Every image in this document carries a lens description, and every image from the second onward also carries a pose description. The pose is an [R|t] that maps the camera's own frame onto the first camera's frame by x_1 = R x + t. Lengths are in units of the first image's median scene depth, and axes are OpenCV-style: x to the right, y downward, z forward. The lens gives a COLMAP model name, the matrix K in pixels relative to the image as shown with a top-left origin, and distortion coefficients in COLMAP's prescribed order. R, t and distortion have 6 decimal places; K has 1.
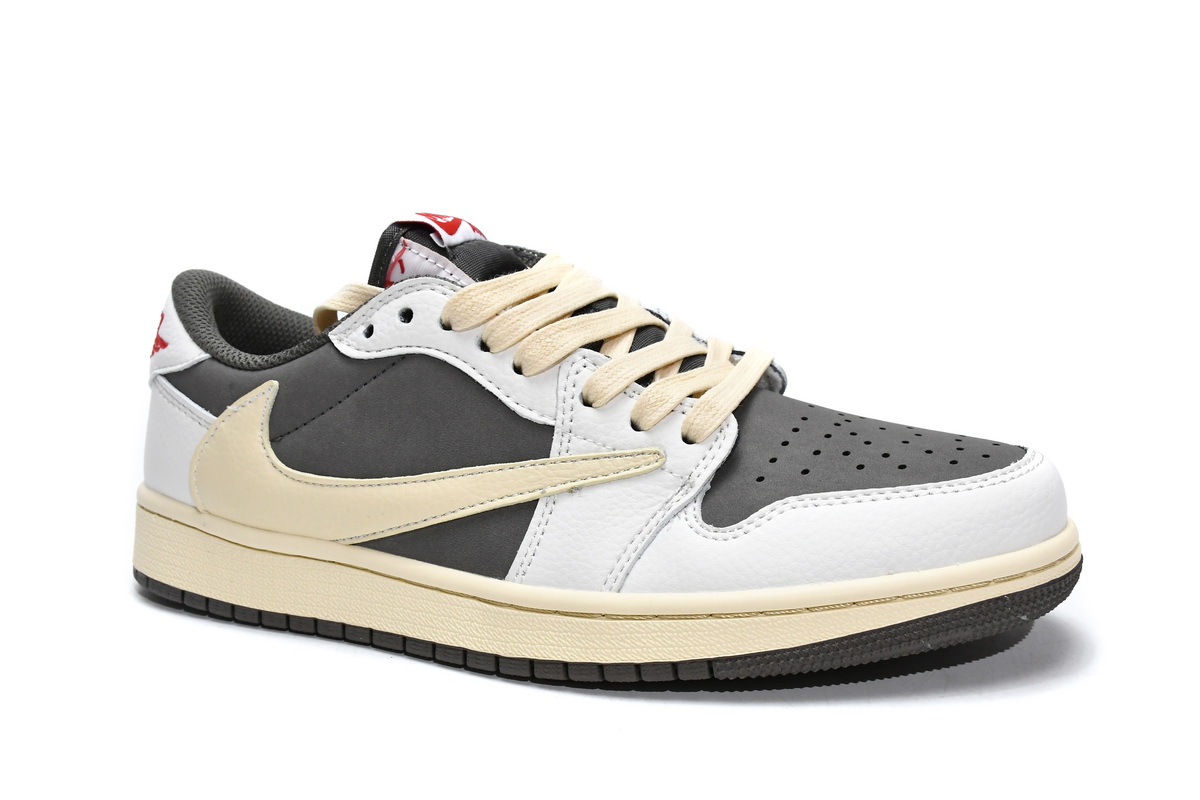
lens RADIAL K [[1274.1, 0, 600.1], [0, 1274.1, 403.1], [0, 0, 1]] dist [0.023478, 0.000000]
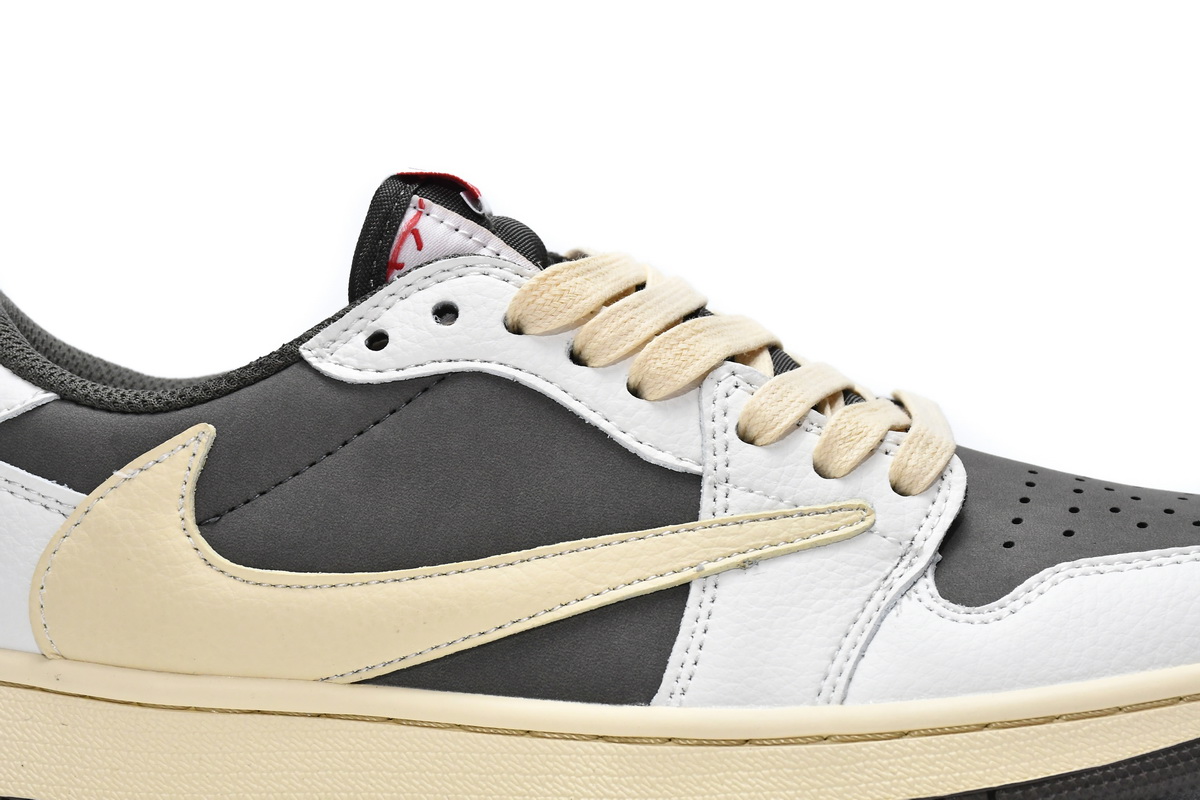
lens RADIAL K [[2945.2, 0, 600.4], [0, 2945.2, 396.3], [0, 0, 1]] dist [0.019410, 0.000000]
pose [[0.959210, 0.005787, 0.282636, -0.510476], [0.037155, 0.988537, -0.146337, 0.197014], [-0.280243, 0.150869, 0.947999, -0.424029]]
